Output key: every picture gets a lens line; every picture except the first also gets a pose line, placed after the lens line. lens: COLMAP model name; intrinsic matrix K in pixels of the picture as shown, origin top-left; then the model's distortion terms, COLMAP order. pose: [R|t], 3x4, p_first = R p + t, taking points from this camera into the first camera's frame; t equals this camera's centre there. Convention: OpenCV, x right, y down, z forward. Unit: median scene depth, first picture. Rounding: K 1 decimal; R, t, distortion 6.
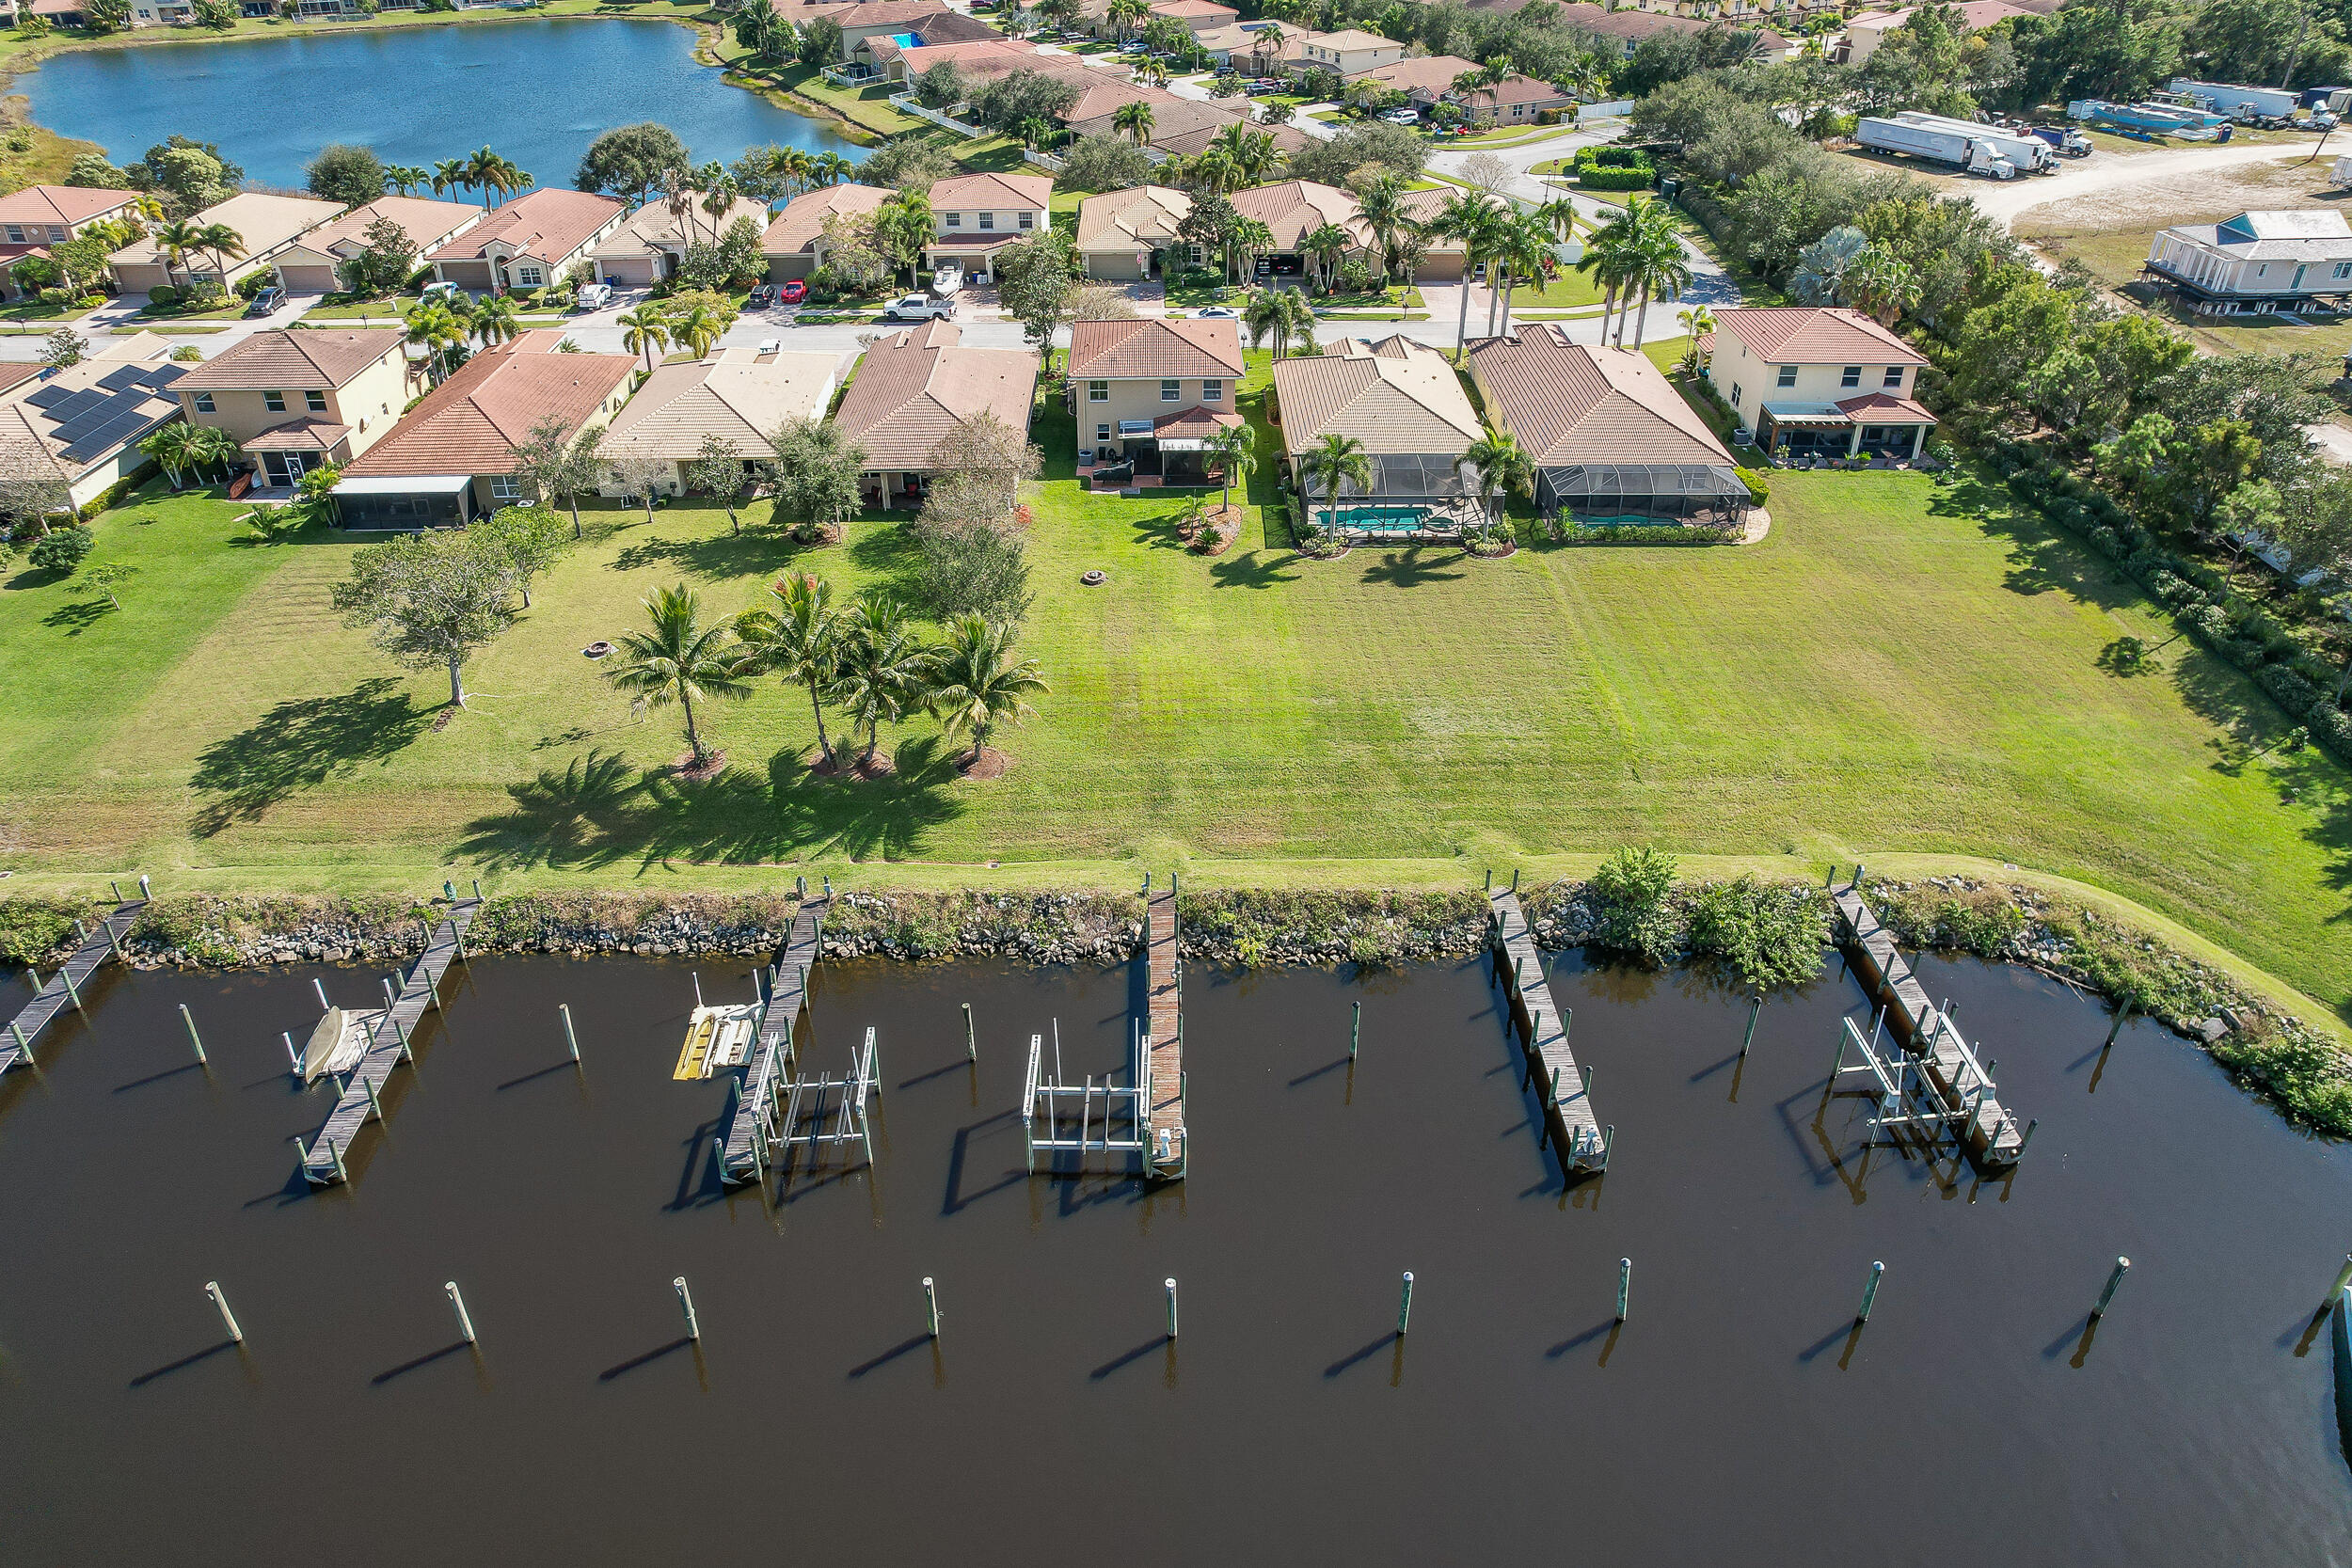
lens RADIAL K [[1485.2, 0, 1179.5], [0, 1485.2, 714.8], [0, 0, 1]] dist [-0.073581, 0.066518]
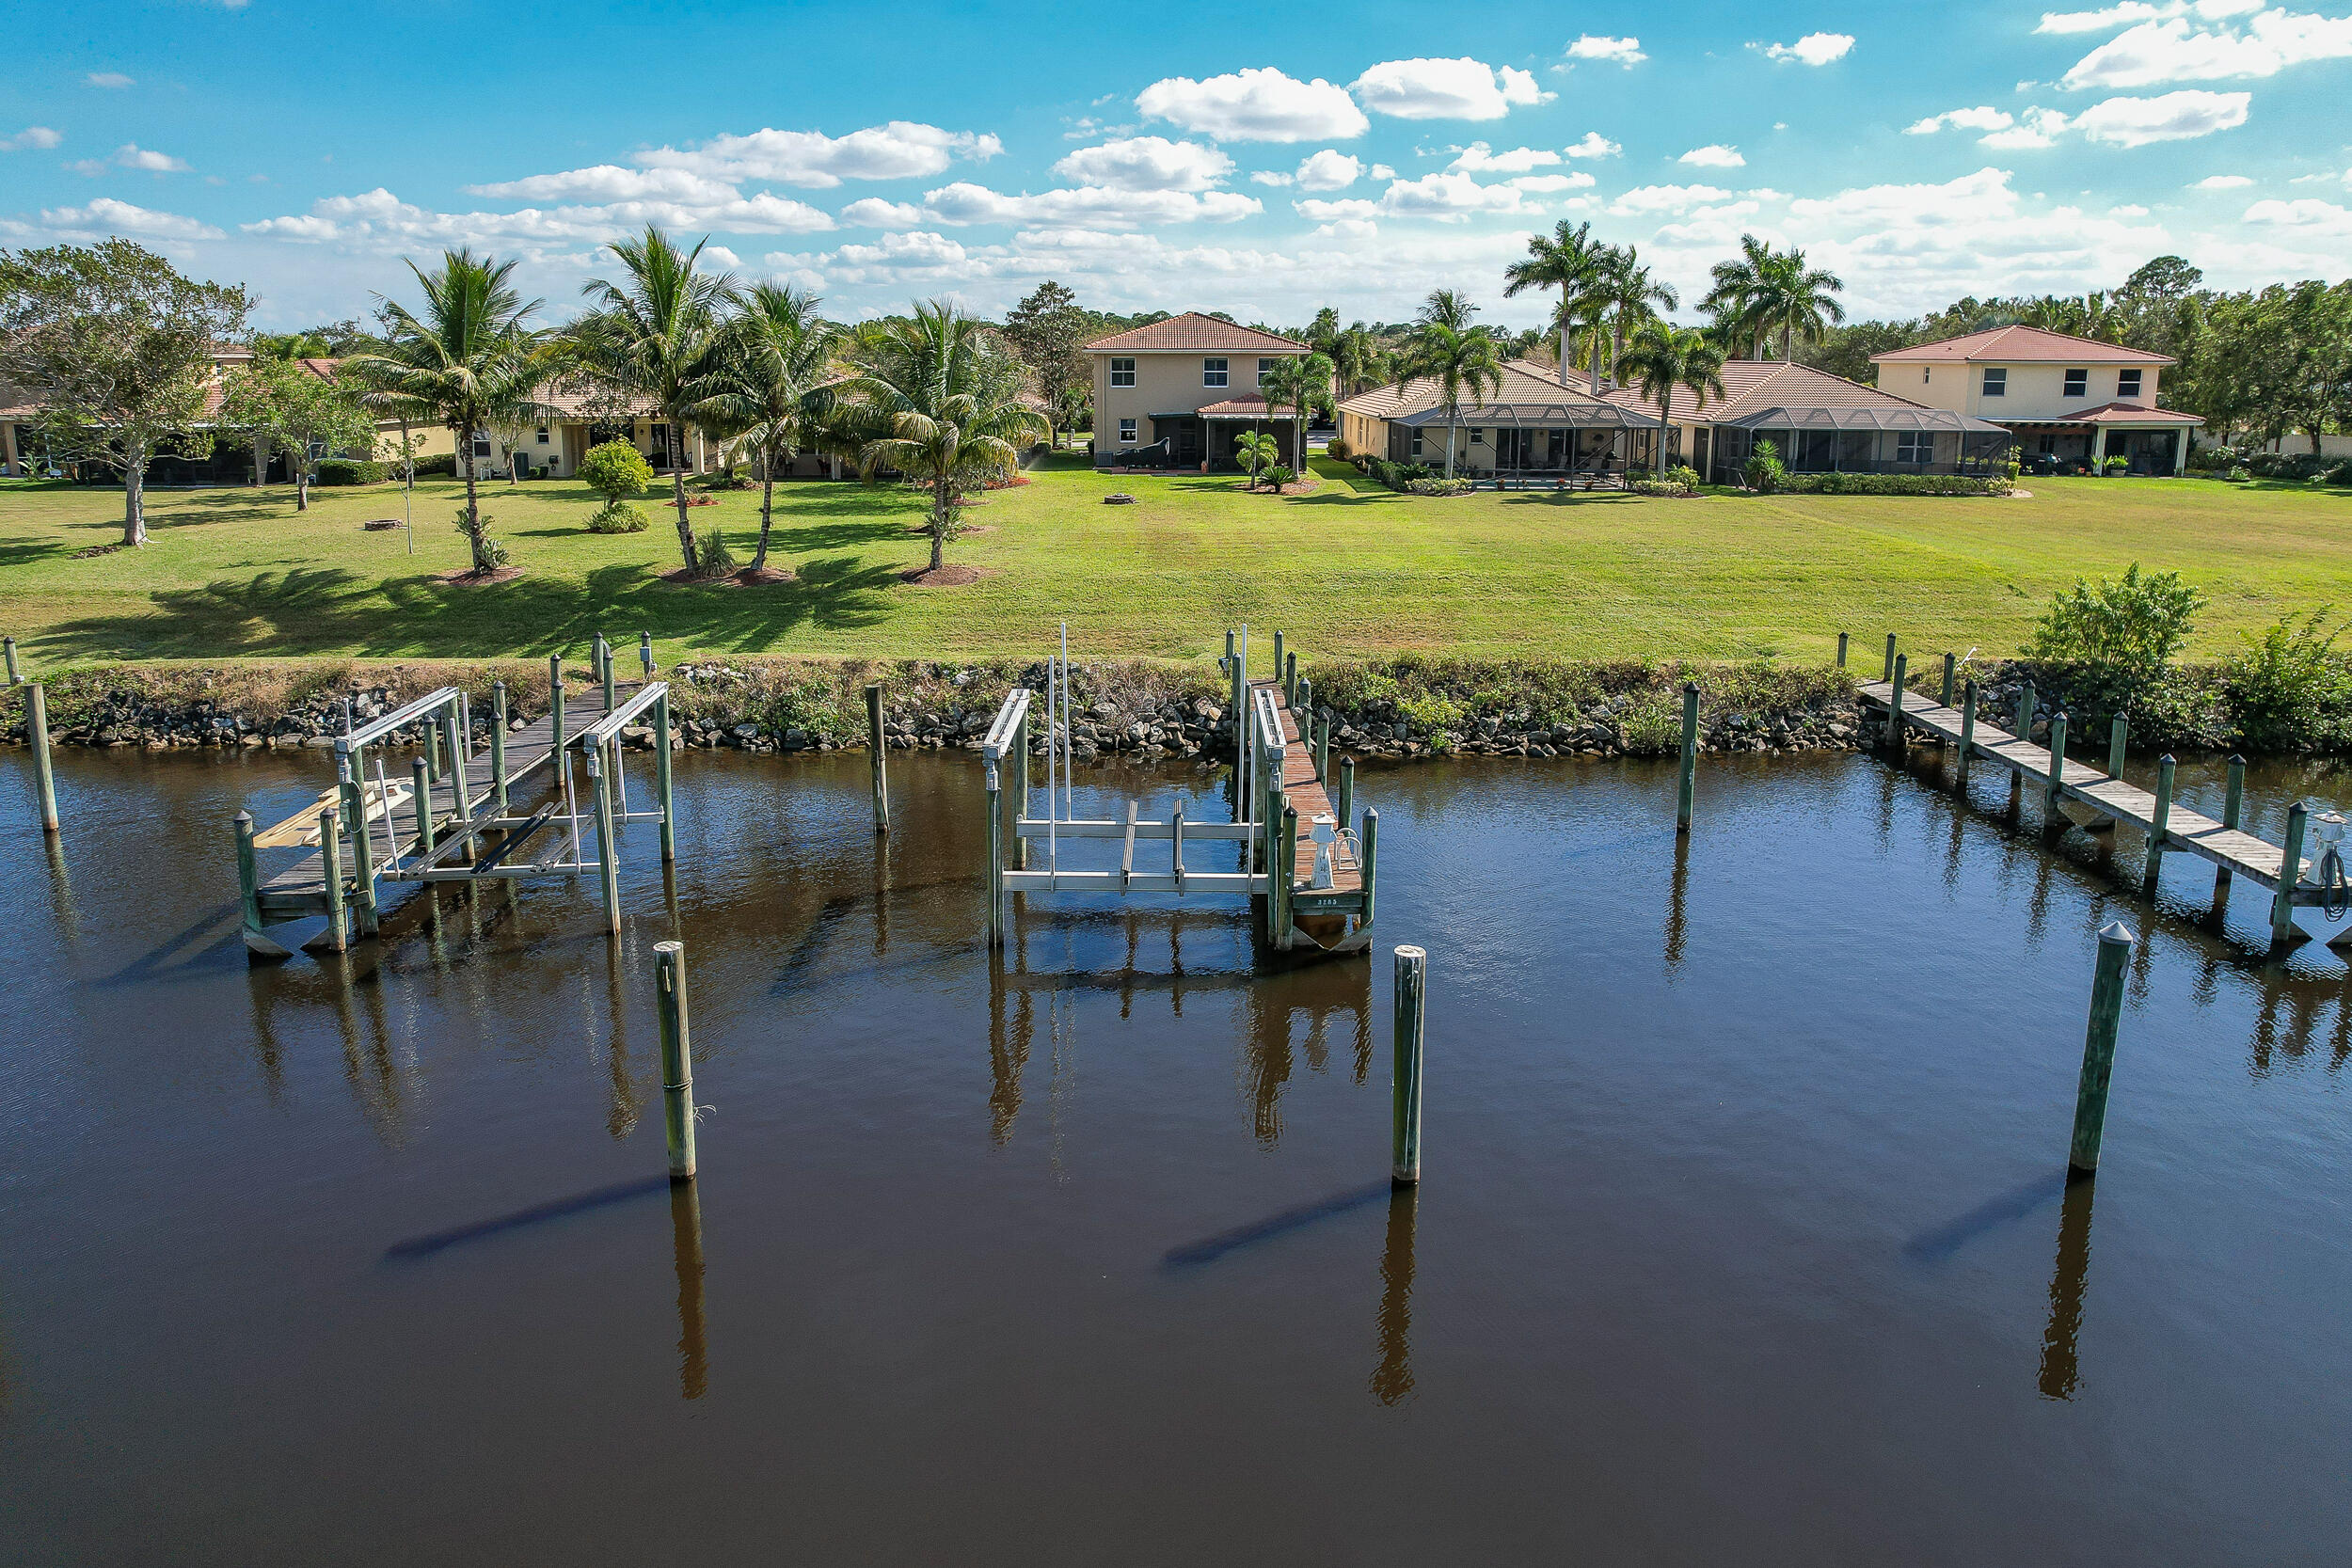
lens RADIAL K [[1540.4, 0, 1157.0], [0, 1540.4, 659.4], [0, 0, 1]] dist [-0.072375, 0.060184]
pose [[0.999978, 0.002687, -0.006012, -0.026629], [-0.004680, 0.932237, -0.361818, 0.190709], [0.004632, 0.361838, 0.932229, 0.277994]]
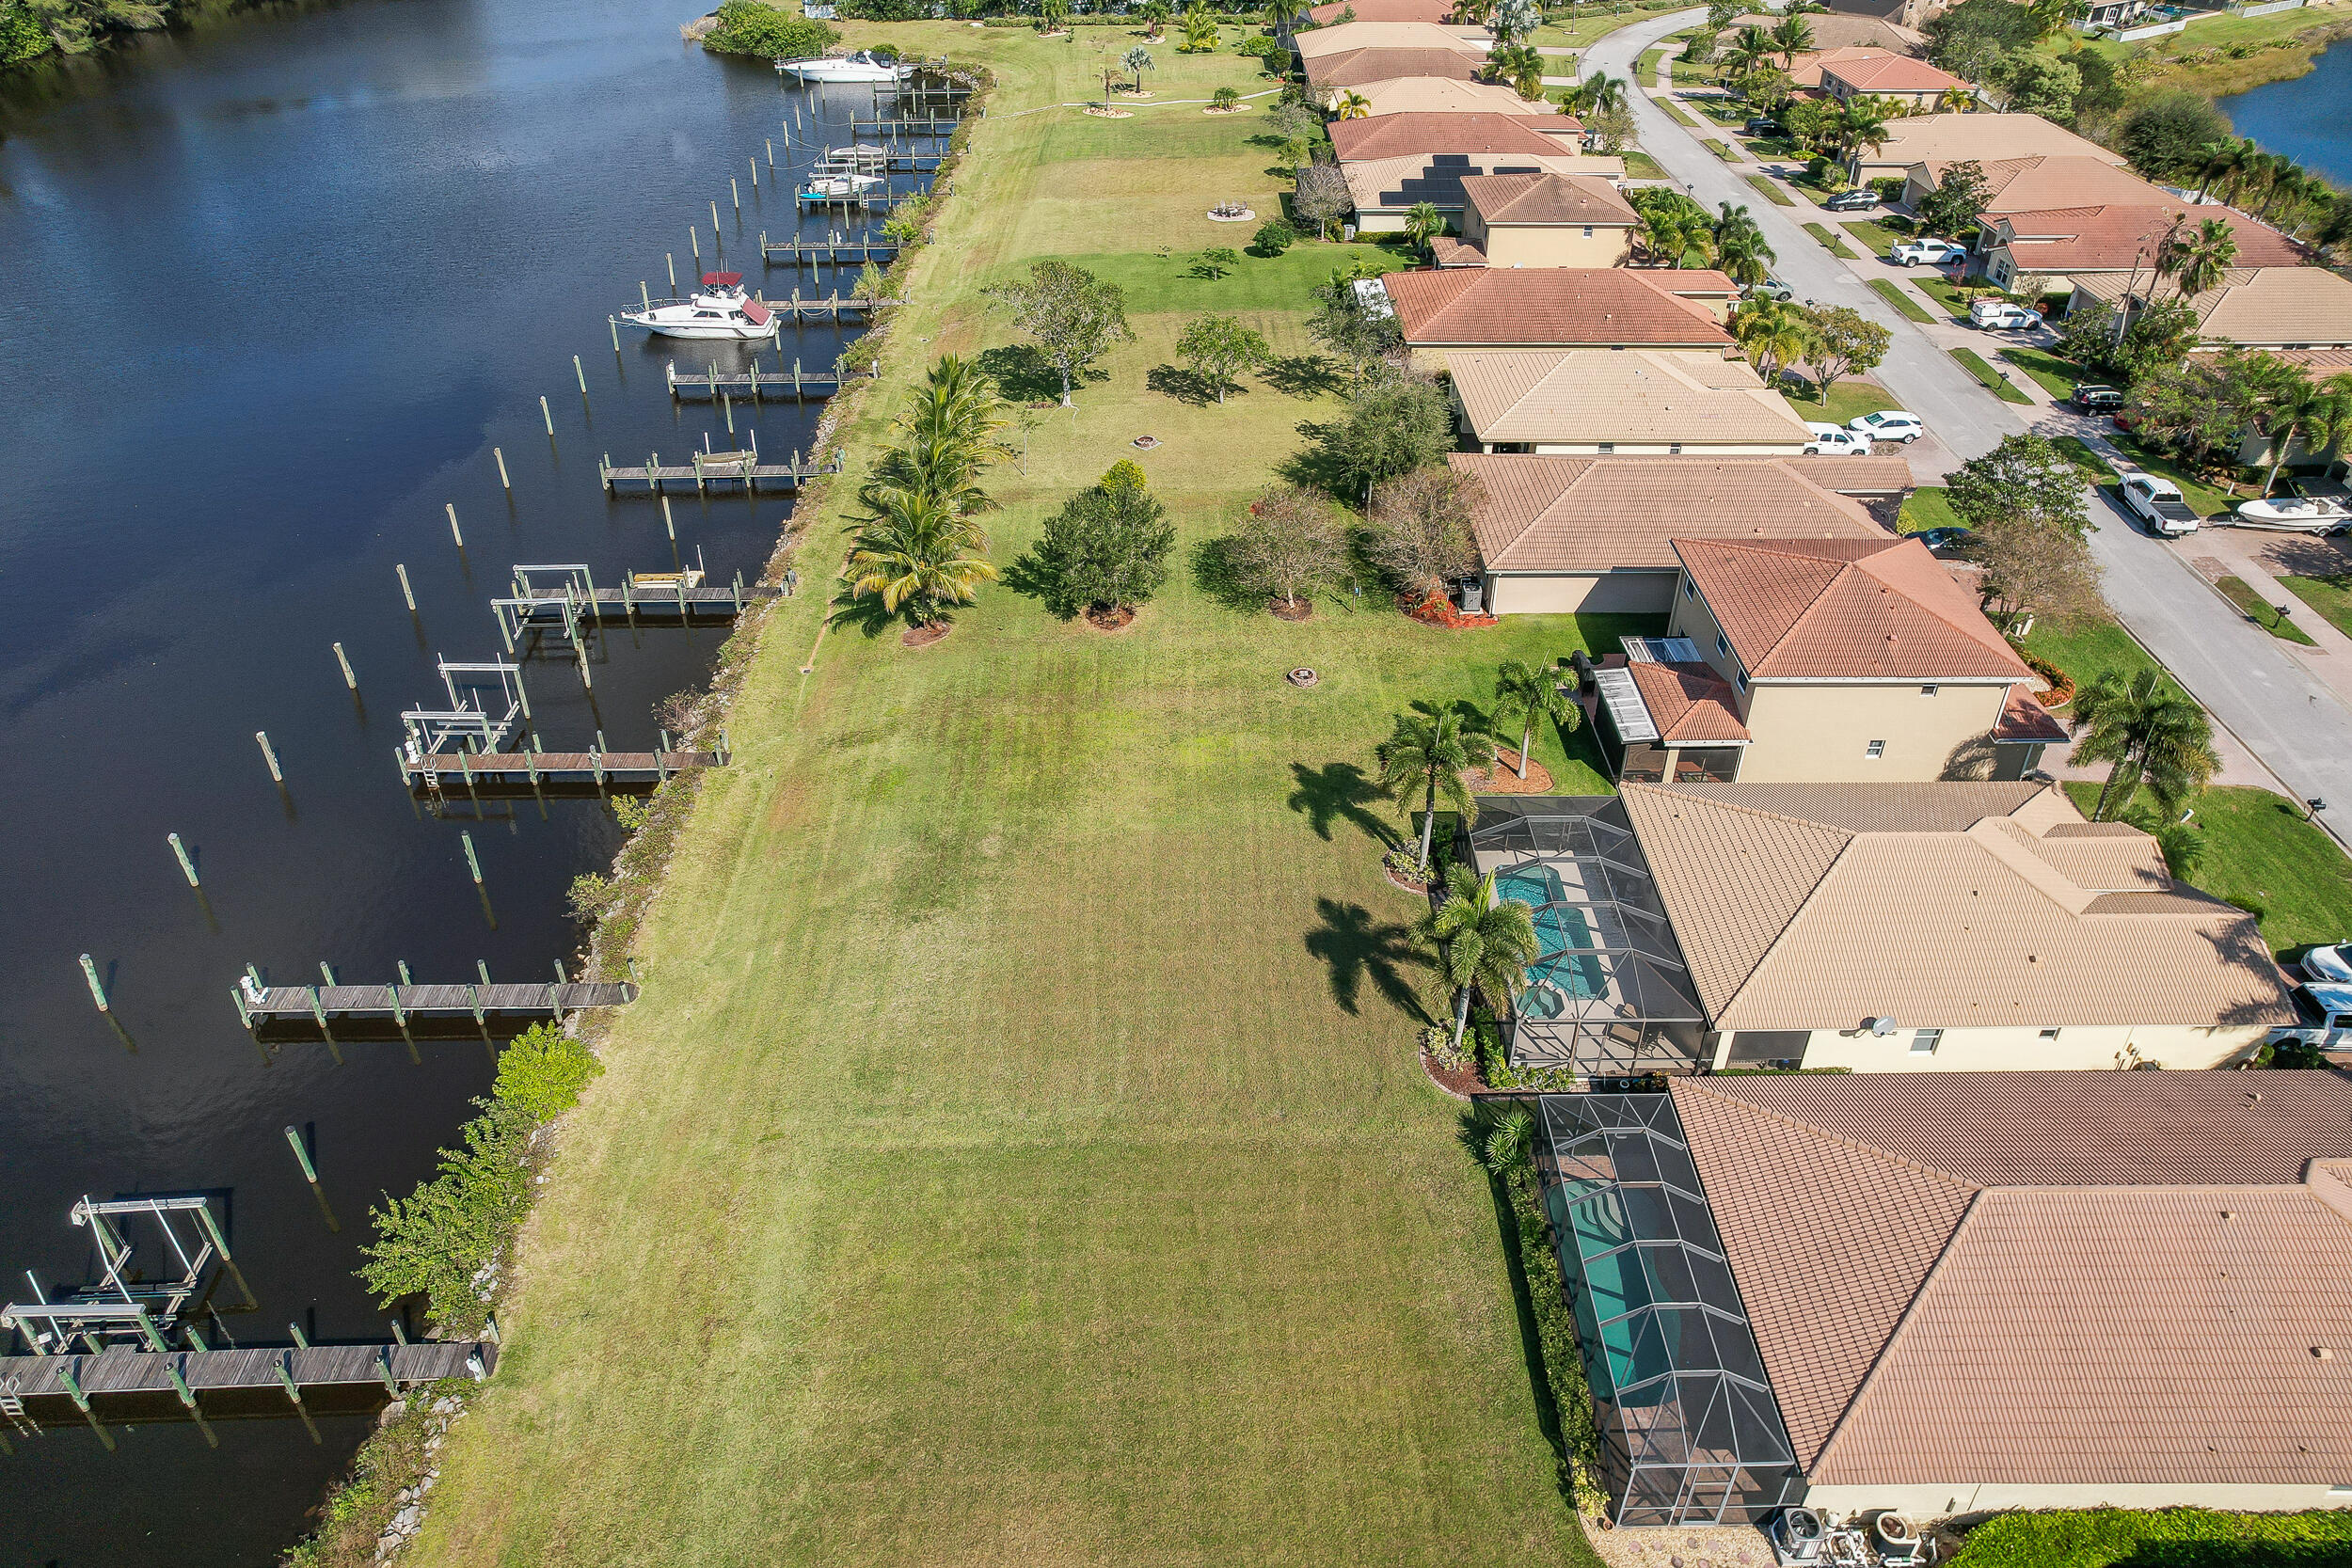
lens RADIAL K [[1540.7, 0, 1174.0], [0, 1540.7, 687.7], [0, 0, 1]] dist [-0.086586, 0.079392]
pose [[-0.010709, 0.556535, -0.830755, 0.511431], [-0.534554, 0.698938, 0.475119, -0.356460], [0.845066, 0.449172, 0.290013, 0.556314]]
